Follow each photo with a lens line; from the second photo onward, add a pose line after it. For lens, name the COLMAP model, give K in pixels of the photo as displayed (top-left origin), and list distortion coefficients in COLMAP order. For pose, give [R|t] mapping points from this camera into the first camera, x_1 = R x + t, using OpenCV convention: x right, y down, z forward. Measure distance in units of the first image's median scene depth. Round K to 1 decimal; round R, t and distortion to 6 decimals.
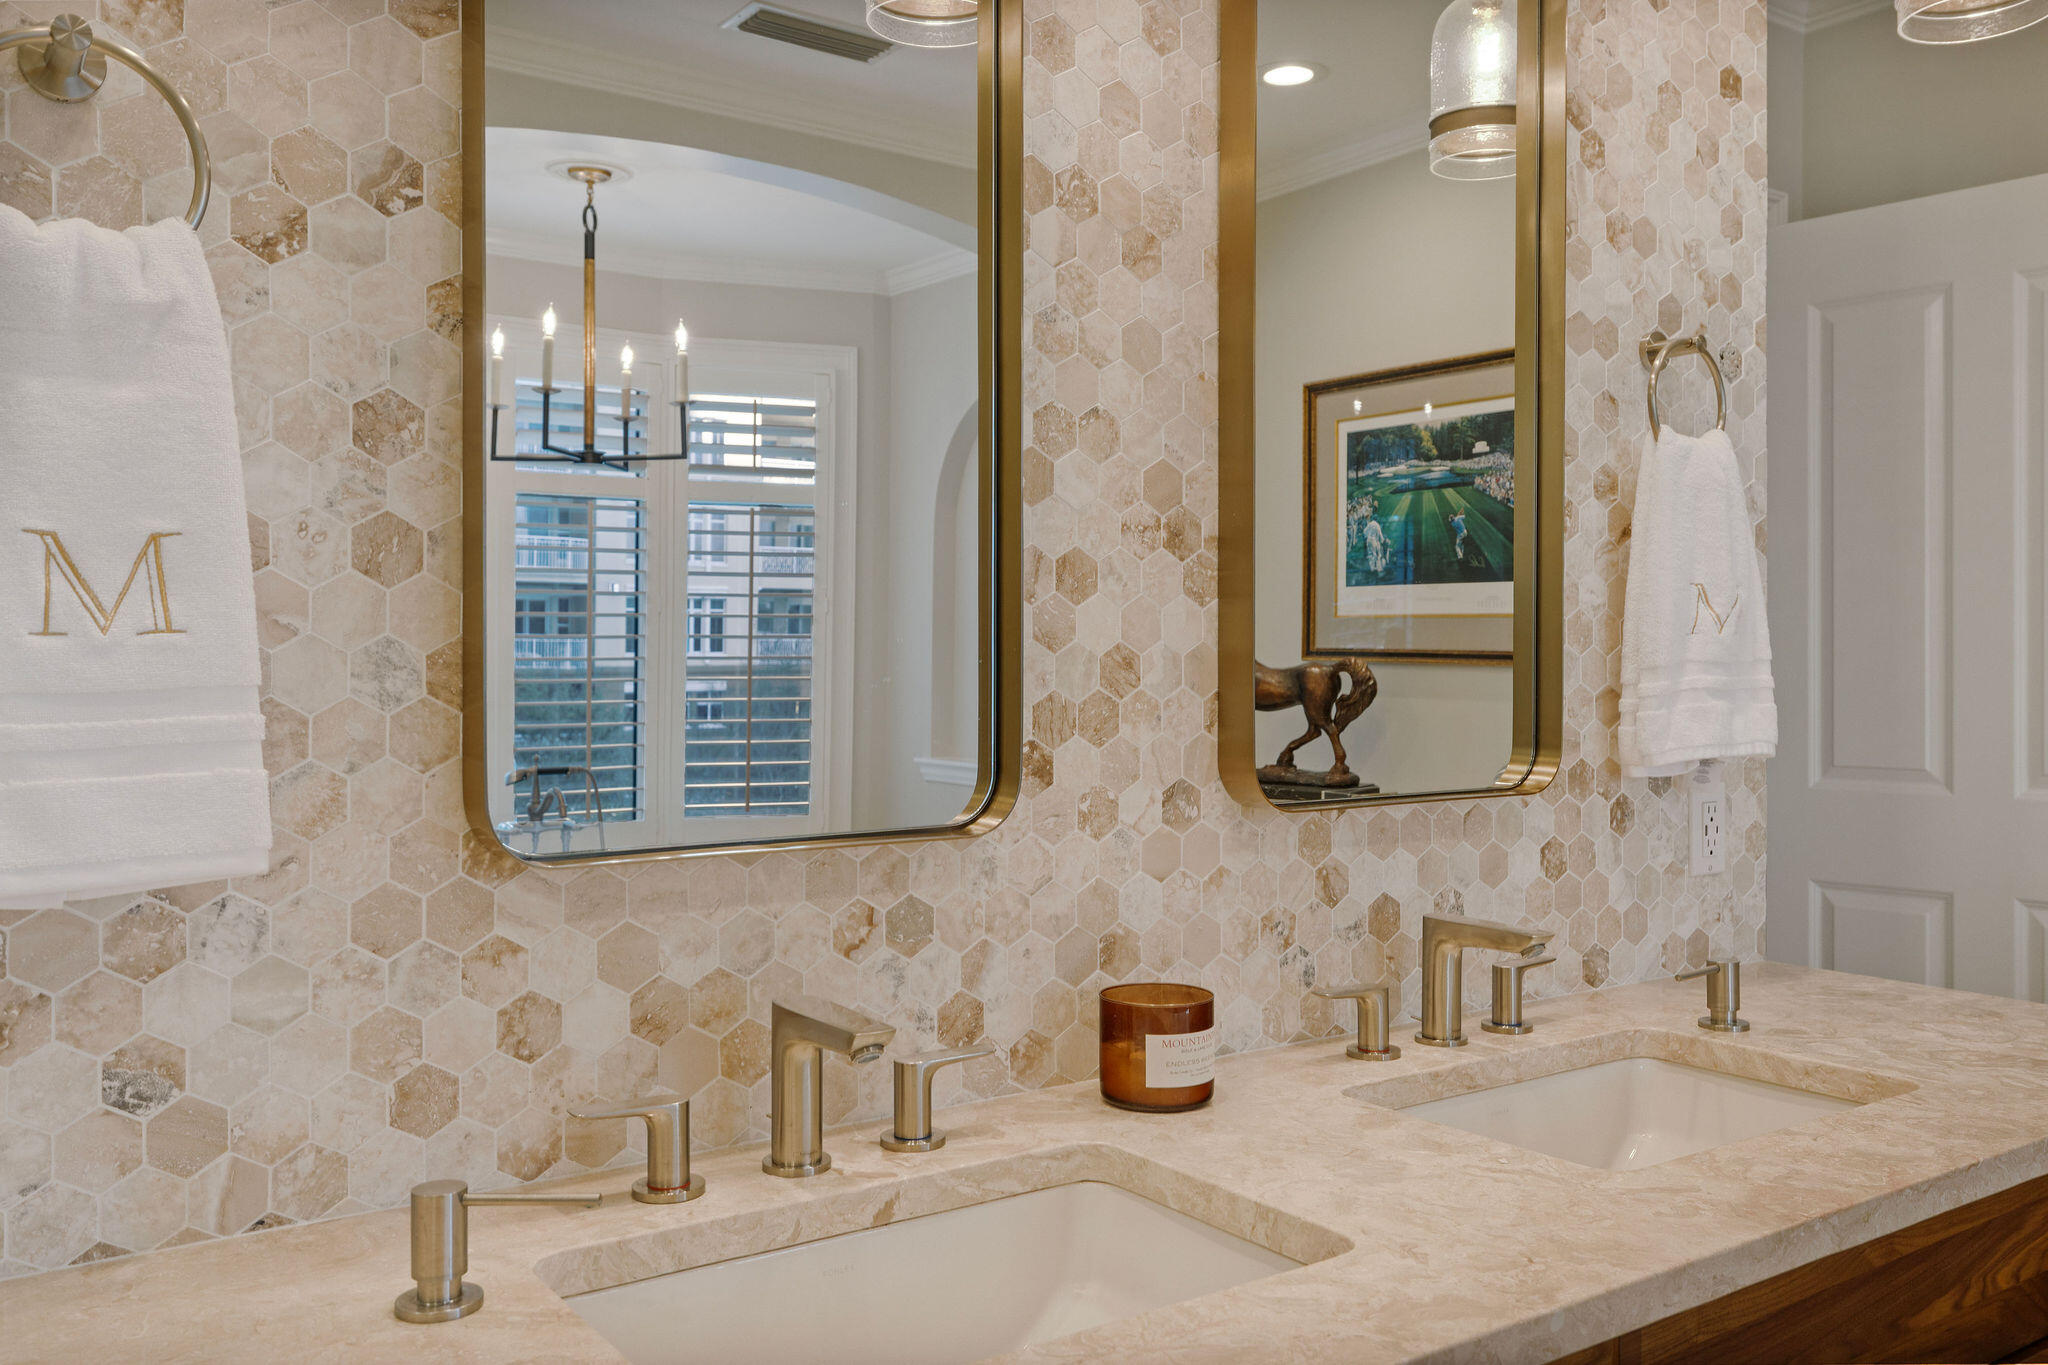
lens RADIAL K [[1757.8, 0, 1025.7], [0, 1757.8, 680.7], [0, 0, 1]] dist [0.000955, 0.001989]
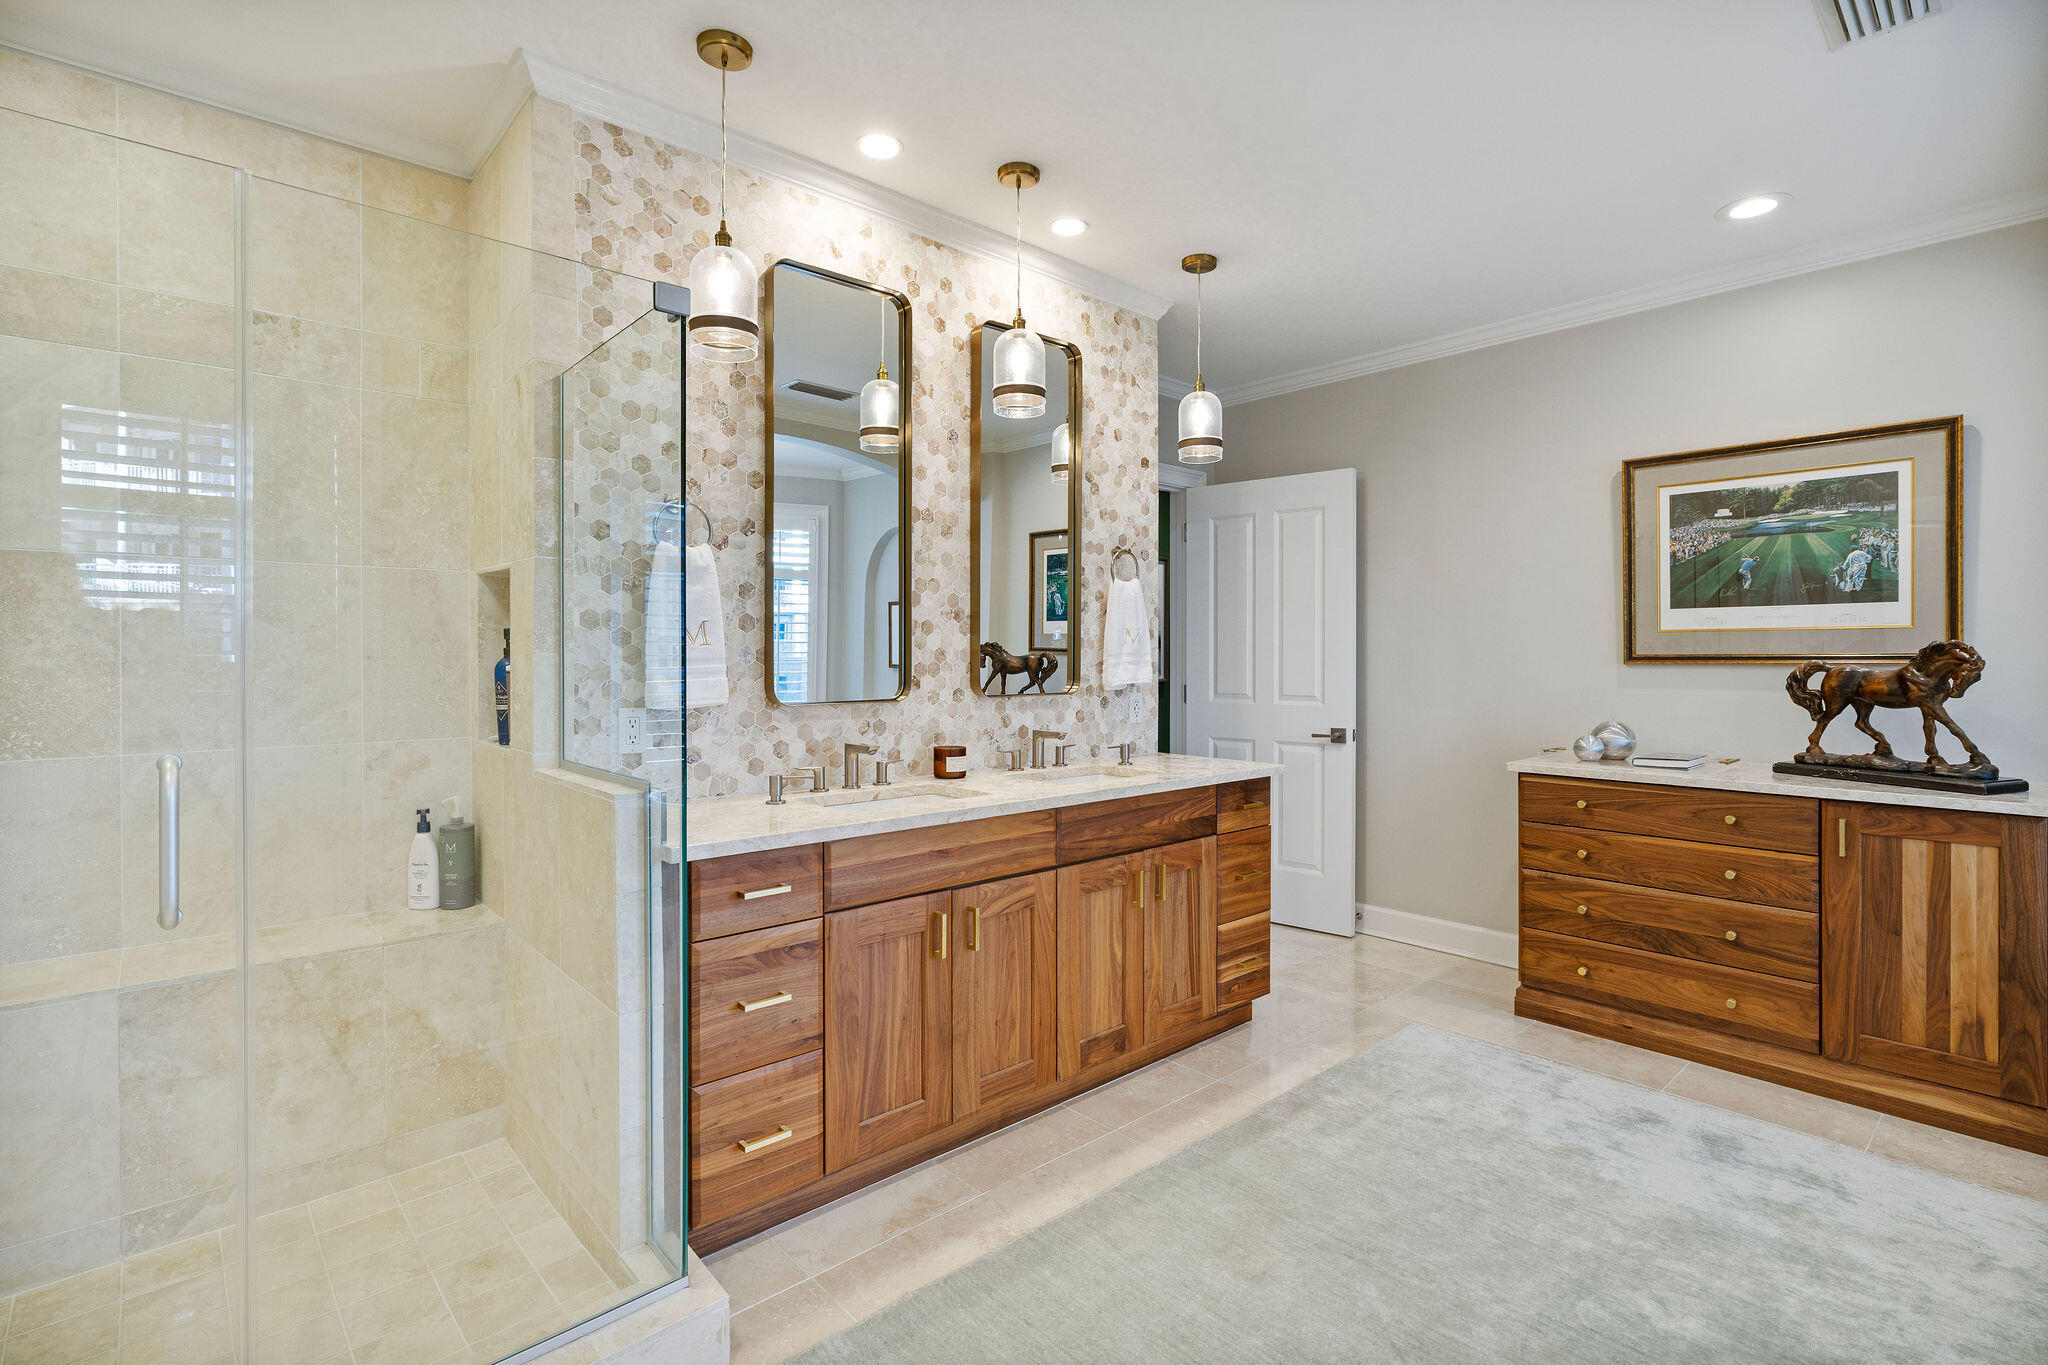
lens RADIAL K [[965.1, 0, 1021.6], [0, 965.1, 670.9], [0, 0, 1]] dist [-0.001701, -0.000018]
pose [[0.992760, 0.000750, 0.120116, -0.013806], [-0.001638, 0.999972, 0.007303, 0.010124], [-0.120107, -0.007446, 0.992733, -0.842659]]
